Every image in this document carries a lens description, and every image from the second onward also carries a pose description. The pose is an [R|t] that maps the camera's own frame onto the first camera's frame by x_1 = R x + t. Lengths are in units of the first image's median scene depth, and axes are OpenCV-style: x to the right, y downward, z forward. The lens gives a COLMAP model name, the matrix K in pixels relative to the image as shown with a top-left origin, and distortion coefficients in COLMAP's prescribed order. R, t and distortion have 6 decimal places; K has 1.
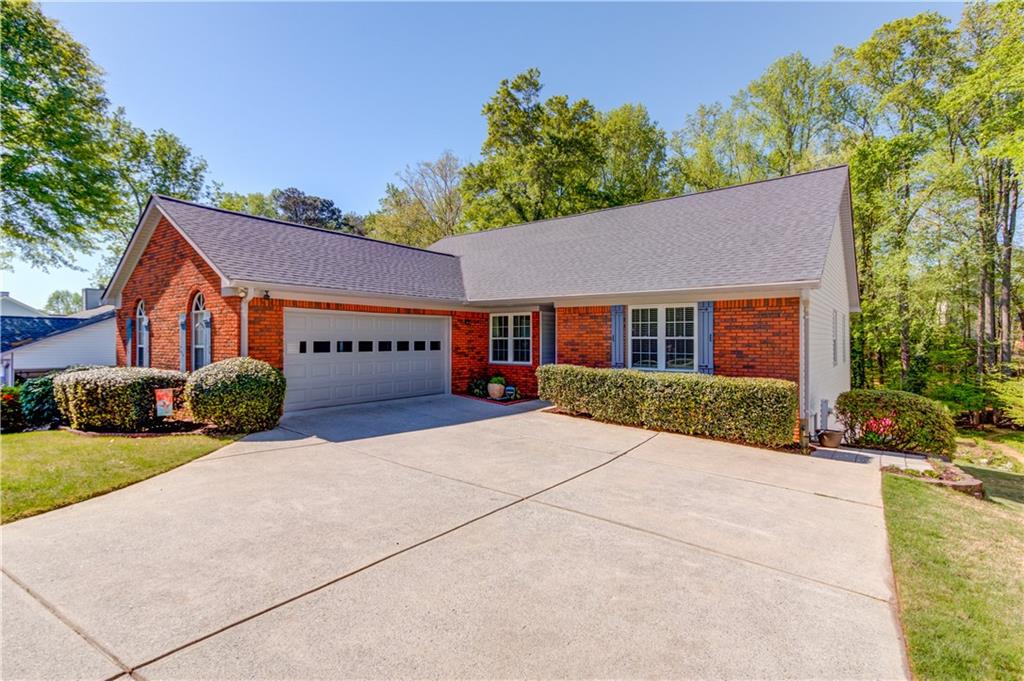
lens RADIAL K [[486.9, 0, 521.3], [0, 486.9, 335.0], [0, 0, 1]] dist [-0.006939, -0.001246]
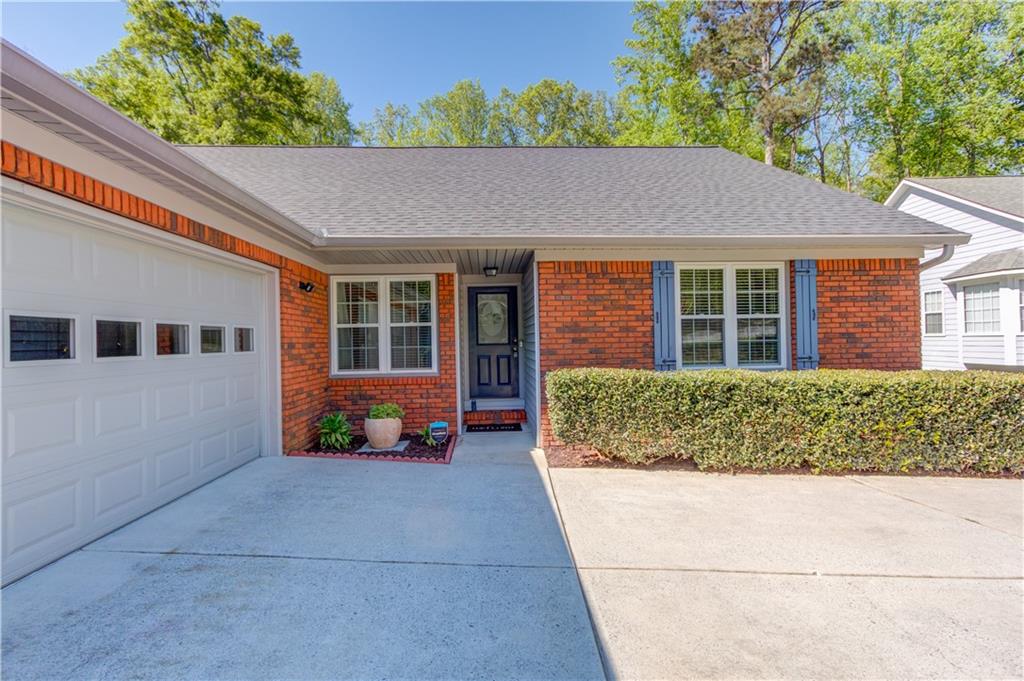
lens RADIAL K [[486.9, 0, 521.3], [0, 486.9, 335.0], [0, 0, 1]] dist [-0.006939, -0.001246]
pose [[0.778915, -0.010104, 0.627048, -0.293669], [0.013268, 0.999912, -0.000370, 0.024996], [-0.626989, 0.008608, 0.778981, 0.647159]]
